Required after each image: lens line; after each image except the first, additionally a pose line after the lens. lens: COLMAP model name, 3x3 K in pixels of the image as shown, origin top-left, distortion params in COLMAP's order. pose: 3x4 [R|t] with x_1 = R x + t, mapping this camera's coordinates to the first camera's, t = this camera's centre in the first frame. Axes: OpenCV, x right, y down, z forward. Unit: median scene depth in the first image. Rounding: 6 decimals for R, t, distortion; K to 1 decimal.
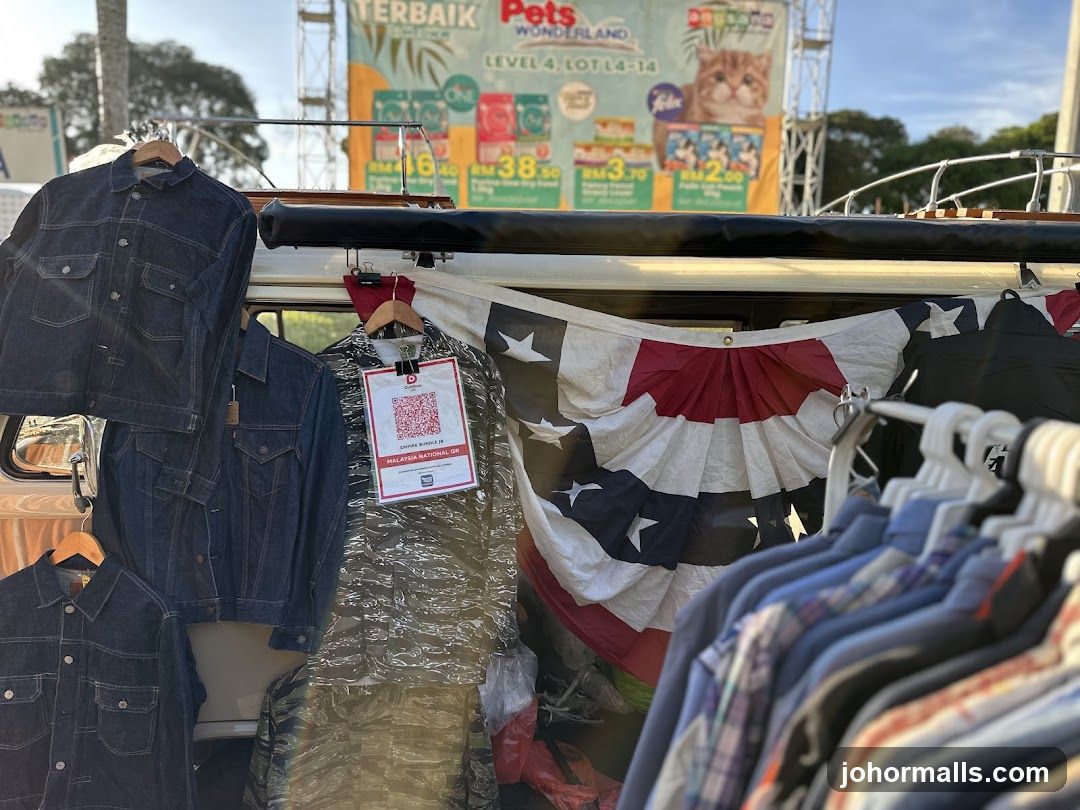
lens RADIAL K [[766.1, 0, 540.0], [0, 766.1, 405.0], [0, 0, 1]] dist [0.040542, -0.041291]
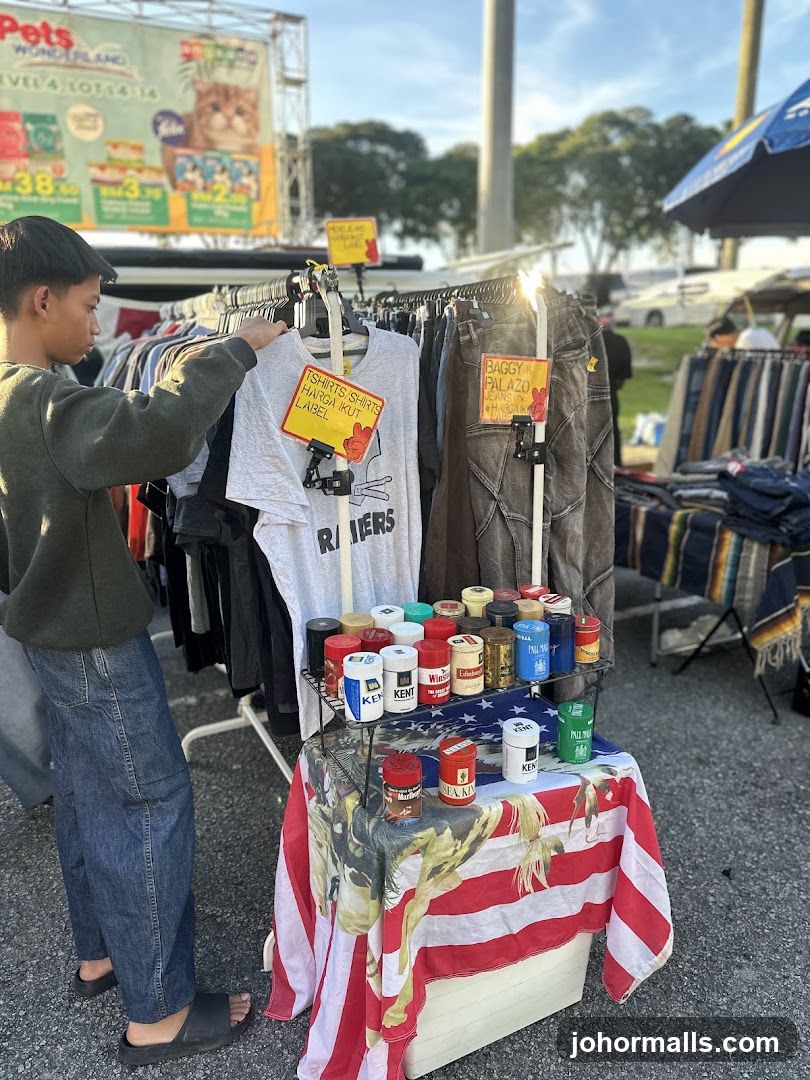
lens RADIAL K [[766.1, 0, 403.1], [0, 766.1, 531.5], [0, 0, 1]] dist [0.040542, -0.041291]
pose [[0.925130, -0.131398, 0.356187, -0.001971], [0.080939, 0.984890, 0.153103, 0.045022], [-0.370923, -0.112811, 0.921786, -0.241487]]
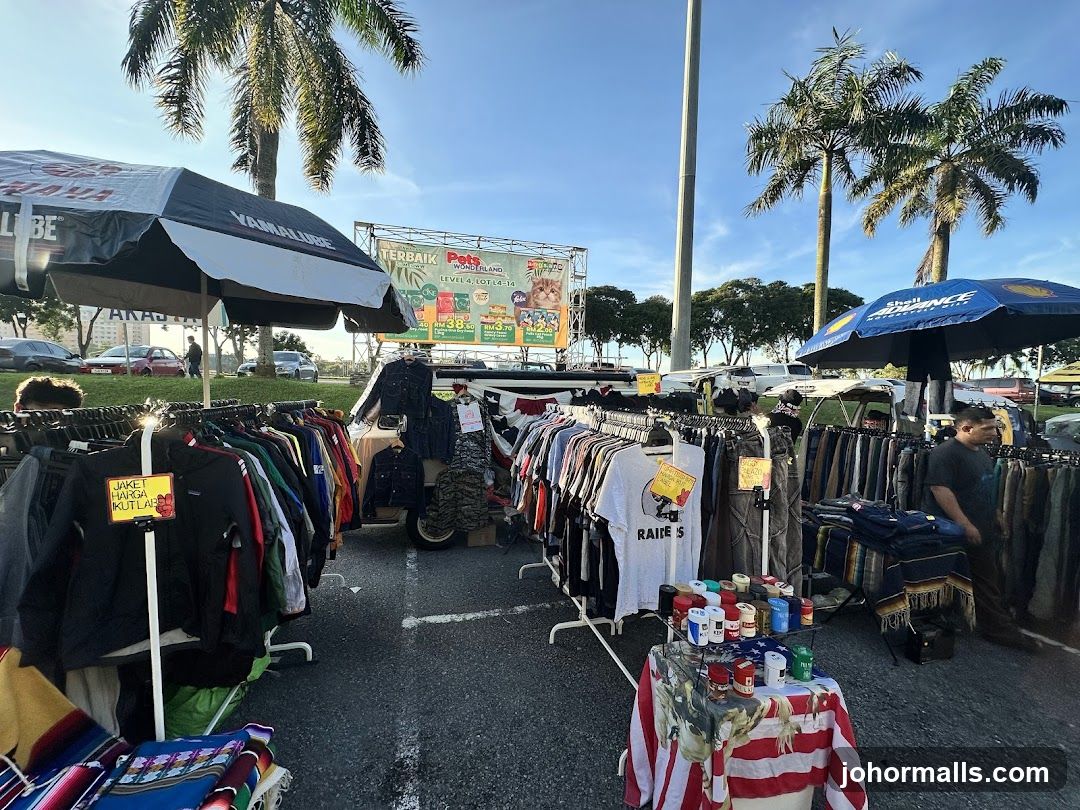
lens RADIAL K [[426.6, 0, 540.0], [0, 426.6, 405.0], [0, 0, 1]] dist [-0.000101, 0.000217]
pose [[0.979089, -0.013195, 0.203003, -0.043451], [0.028184, 0.997069, -0.071121, 0.024743], [-0.201469, 0.075355, 0.976592, -0.260318]]
